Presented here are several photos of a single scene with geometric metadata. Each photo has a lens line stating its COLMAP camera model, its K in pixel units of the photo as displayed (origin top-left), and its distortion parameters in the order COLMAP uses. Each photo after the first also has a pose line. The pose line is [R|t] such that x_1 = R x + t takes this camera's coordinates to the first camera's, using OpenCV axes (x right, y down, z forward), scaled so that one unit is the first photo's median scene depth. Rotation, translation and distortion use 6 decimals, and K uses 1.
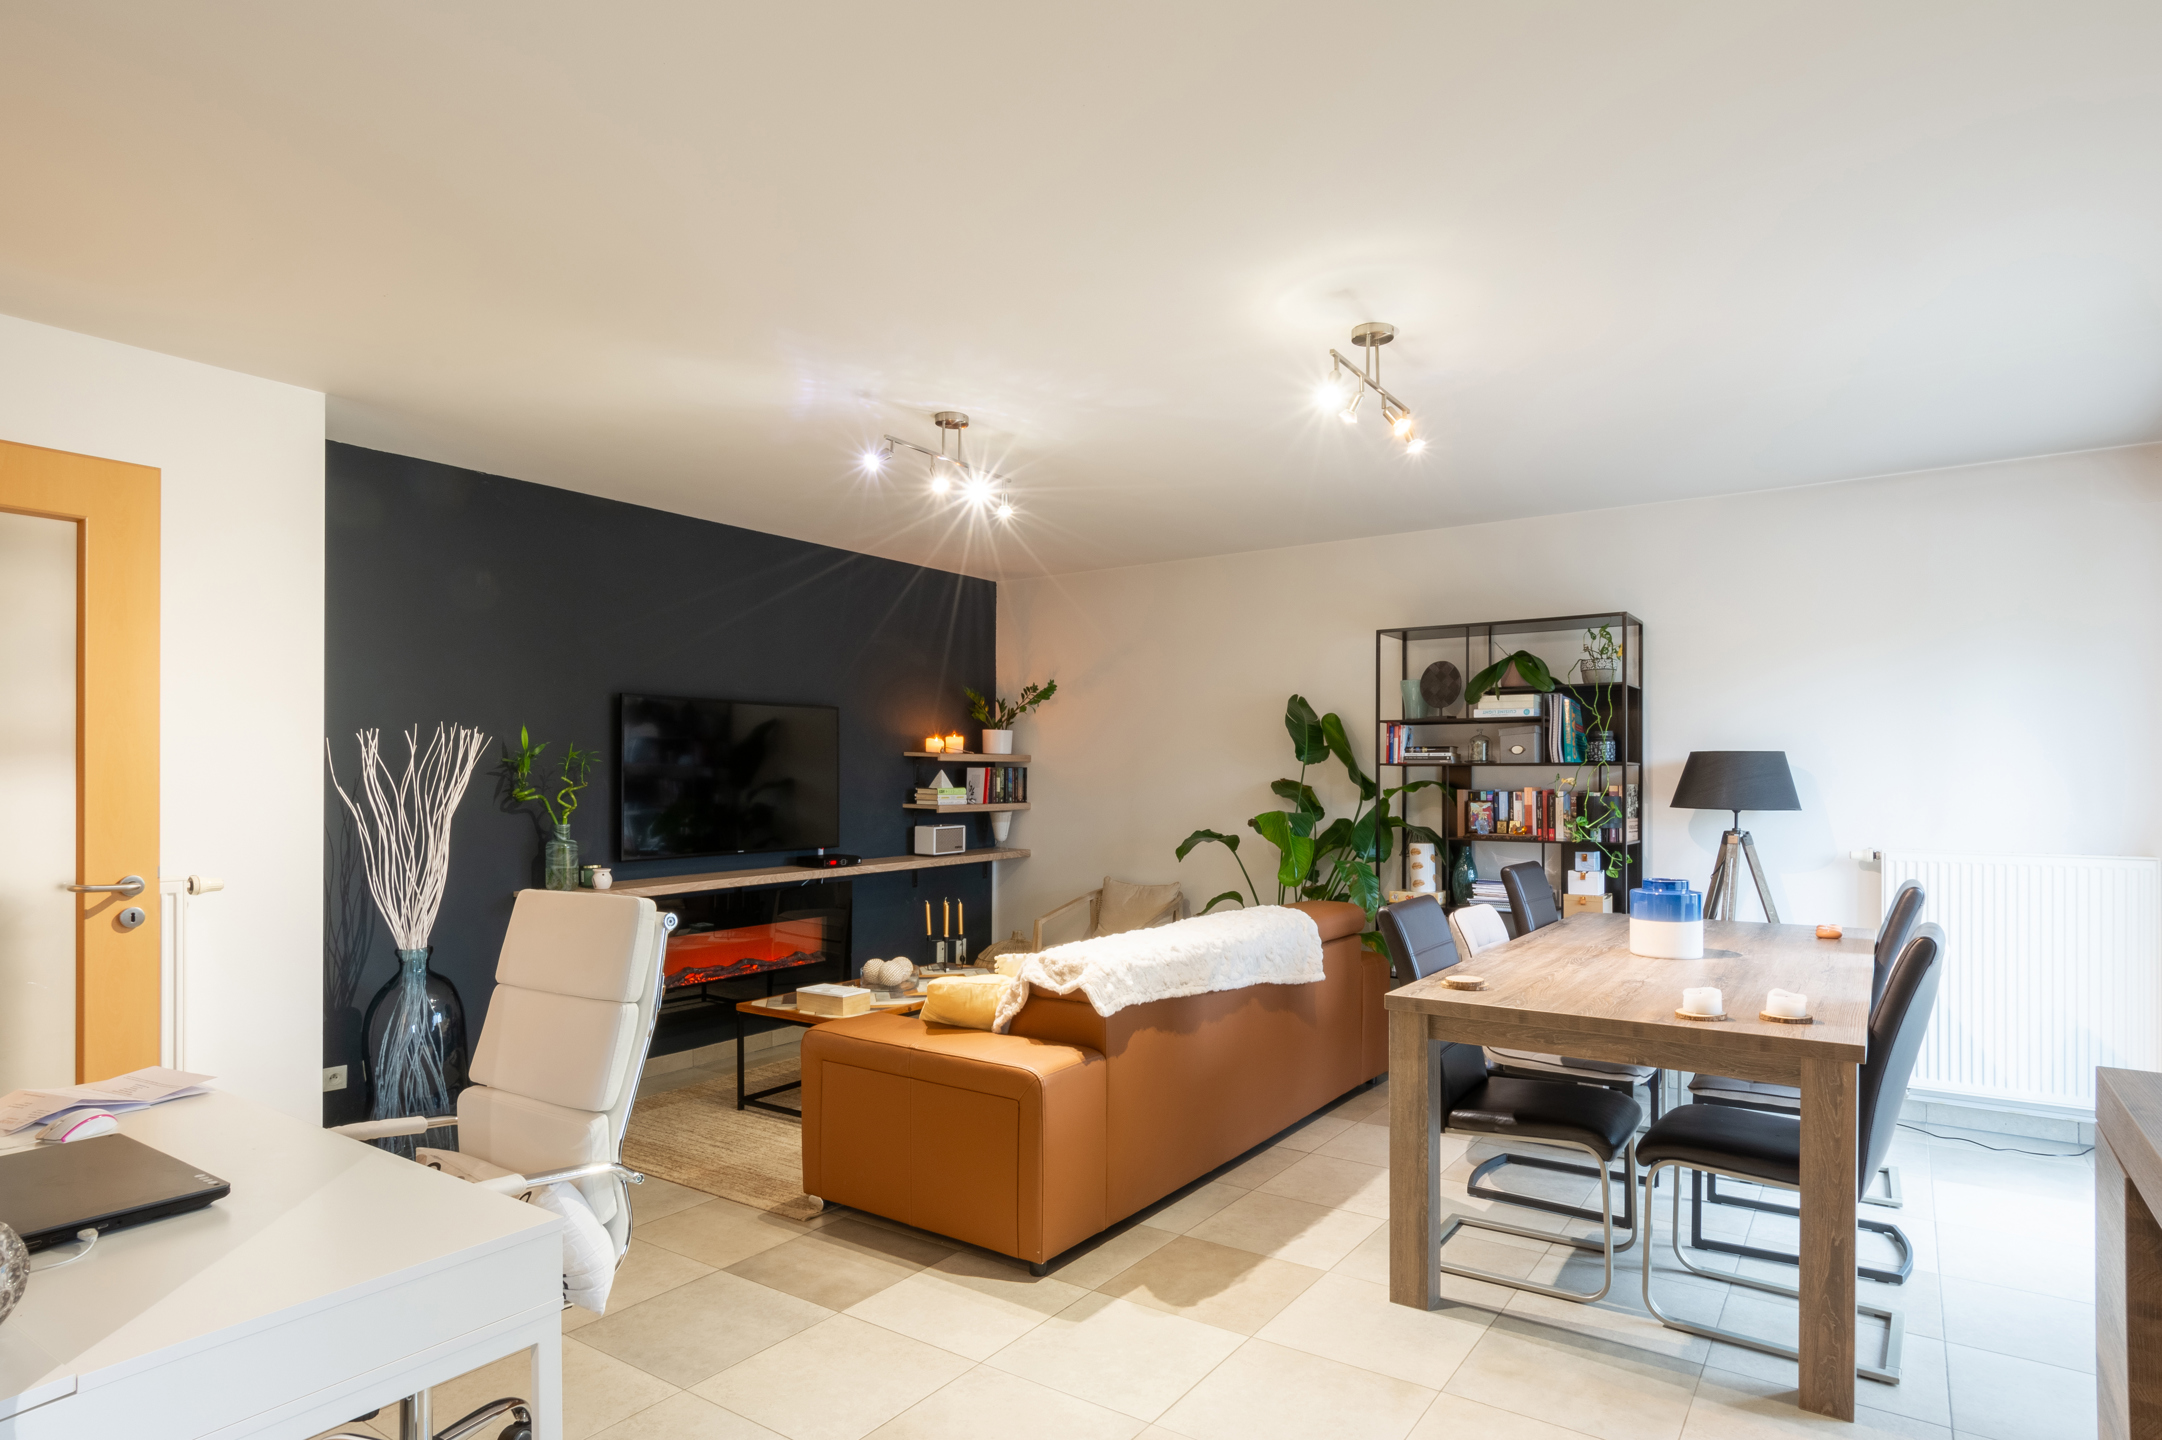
lens RADIAL K [[1179.2, 0, 1107.5], [0, 1179.2, 773.5], [0, 0, 1]] dist [0.001782, -0.001283]
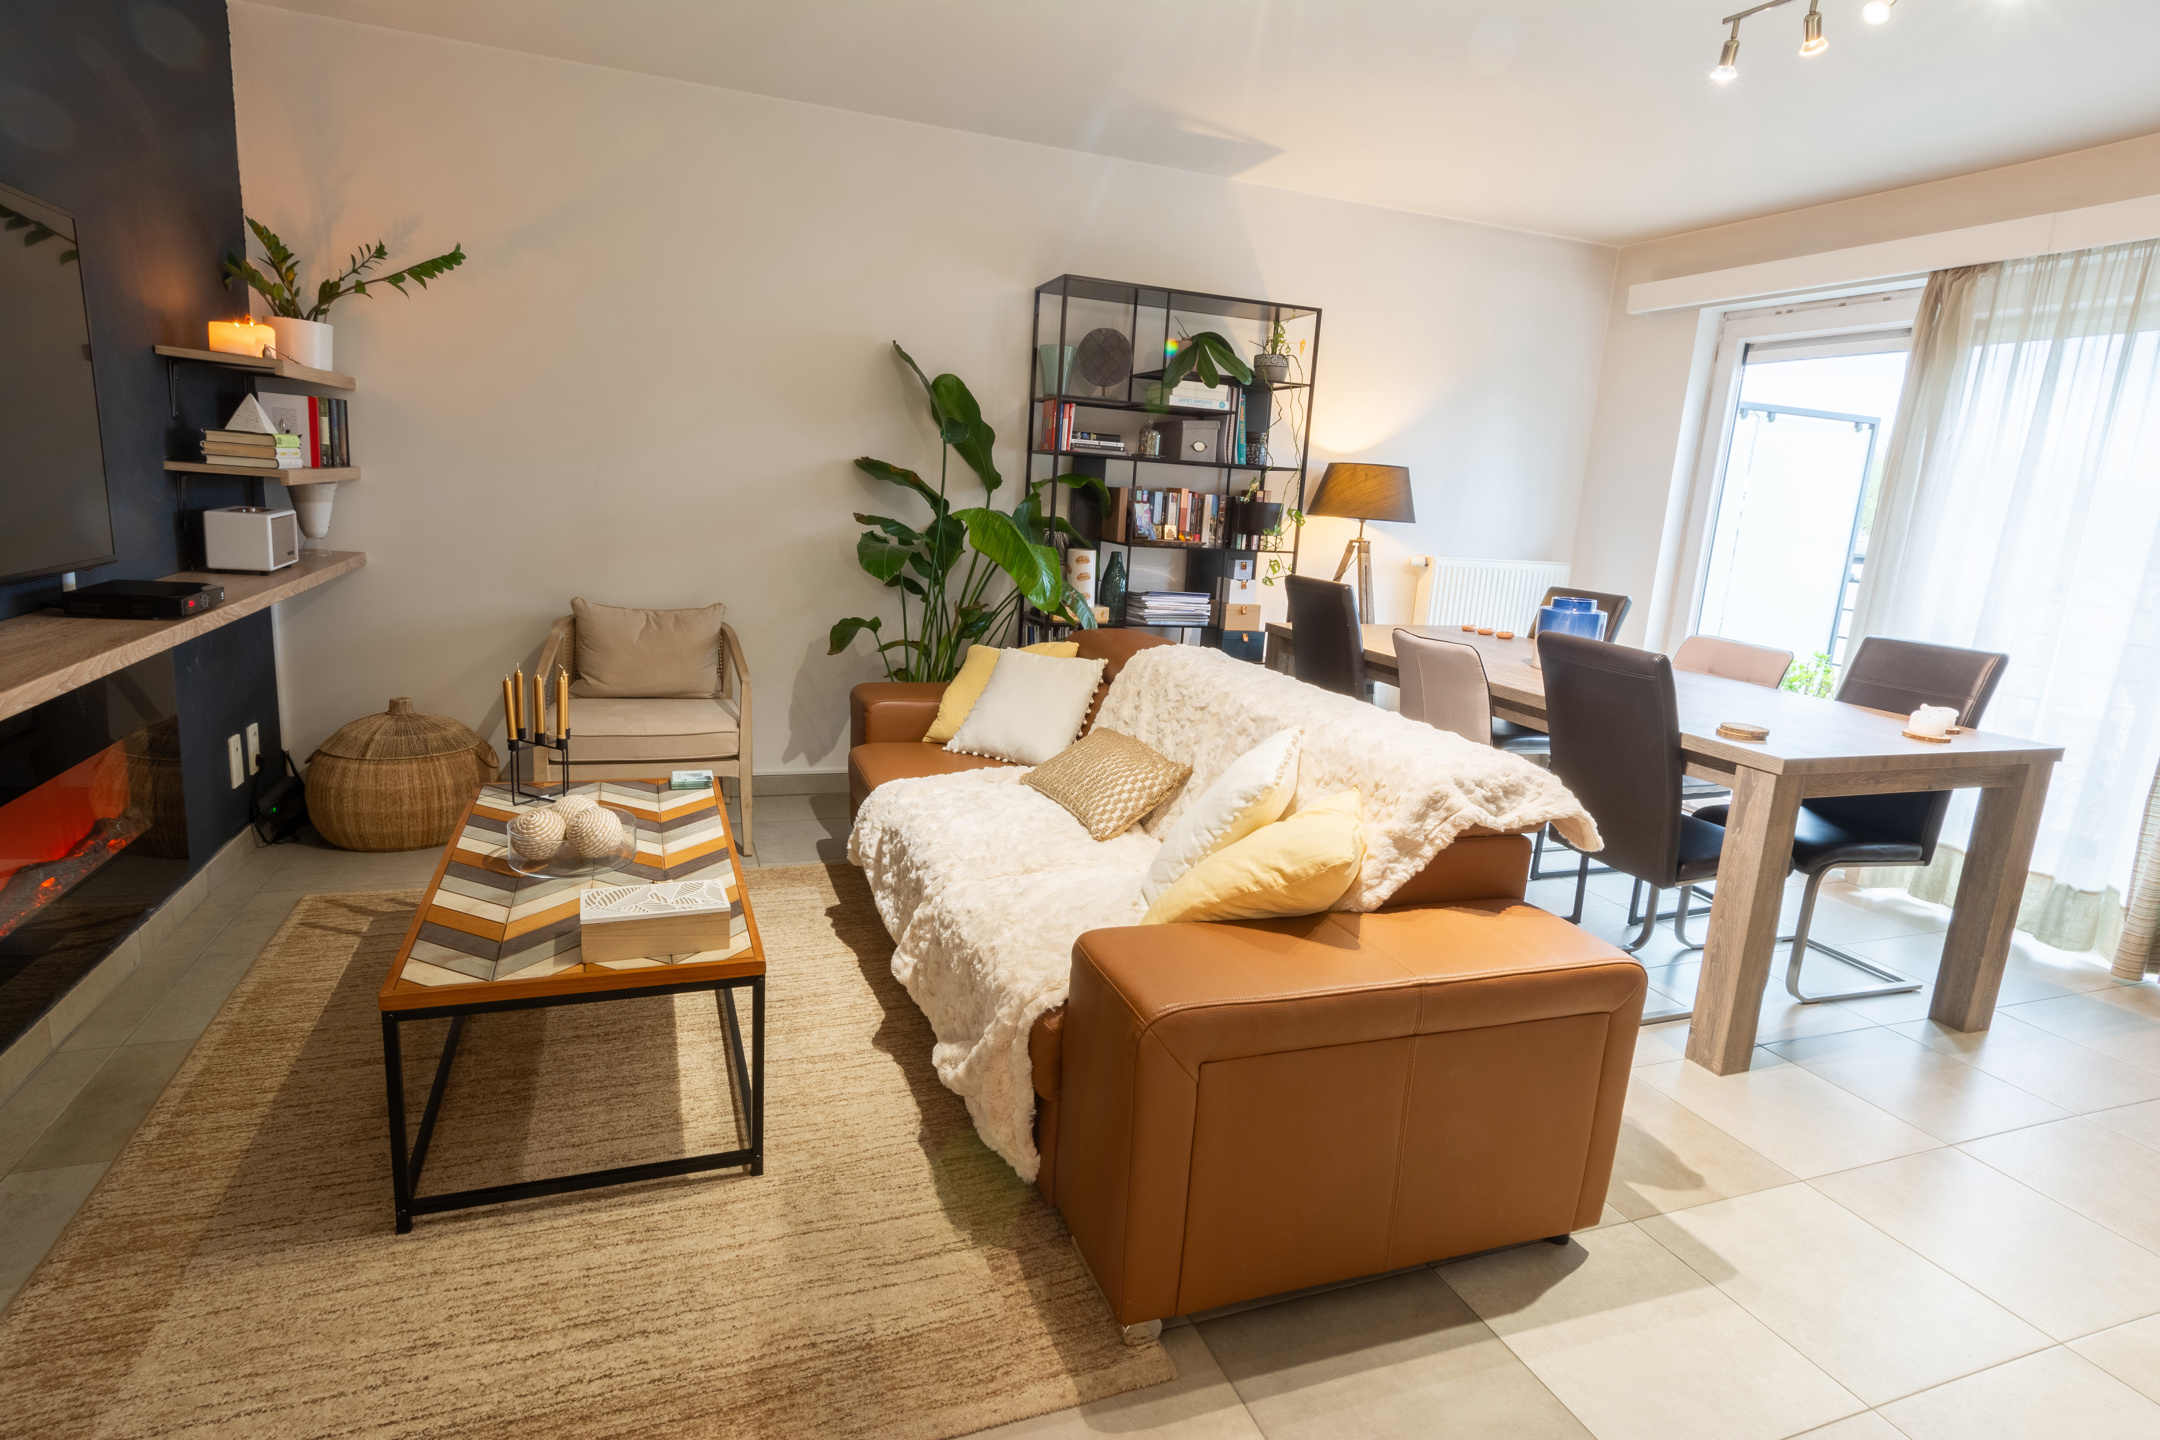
lens RADIAL K [[1125.8, 0, 1077.9], [0, 1125.8, 711.3], [0, 0, 1]] dist [0.001961, -0.000029]
pose [[0.574926, -0.126491, 0.808369, -0.420125], [-0.066906, 0.977401, 0.200525, 0.011265], [-0.815465, -0.169371, 0.553470, 0.552521]]
